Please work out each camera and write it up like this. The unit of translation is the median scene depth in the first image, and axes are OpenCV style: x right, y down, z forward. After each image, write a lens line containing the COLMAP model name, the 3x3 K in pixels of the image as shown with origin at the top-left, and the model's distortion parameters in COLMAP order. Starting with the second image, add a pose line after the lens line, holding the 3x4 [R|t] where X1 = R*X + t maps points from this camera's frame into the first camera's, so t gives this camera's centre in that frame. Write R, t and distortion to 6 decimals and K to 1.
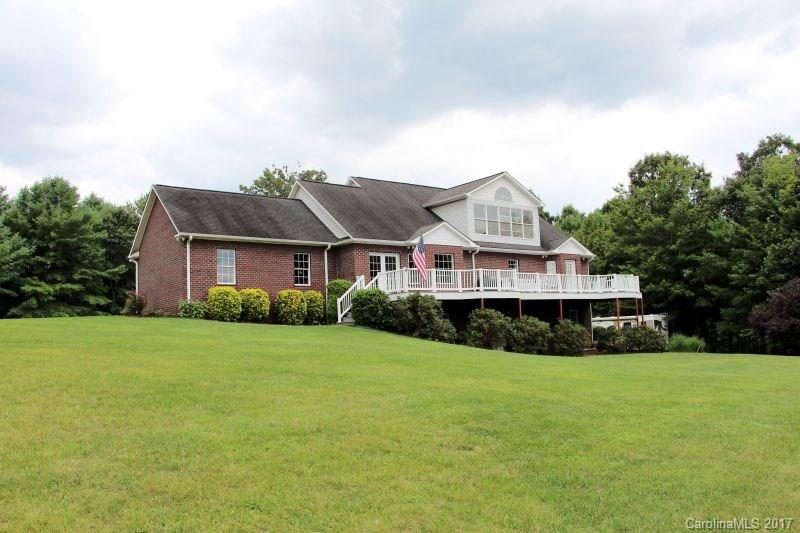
lens RADIAL K [[658.3, 0, 402.3], [0, 658.3, 268.3], [0, 0, 1]] dist [-0.168446, 0.140444]
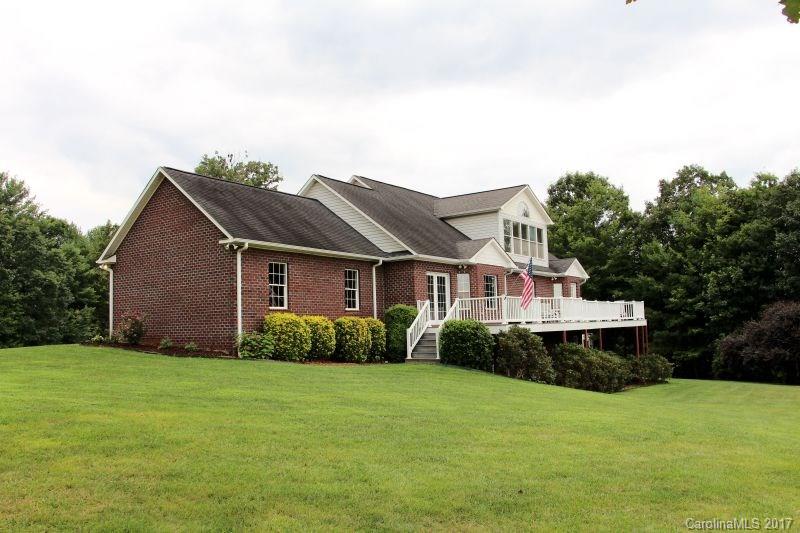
lens RADIAL K [[658.3, 0, 402.3], [0, 658.3, 268.3], [0, 0, 1]] dist [-0.168446, 0.140444]
pose [[0.956559, 0.042329, 0.288448, -0.306272], [-0.041733, 0.999095, -0.008218, -0.019237], [-0.288535, -0.004177, 0.957460, 0.208143]]
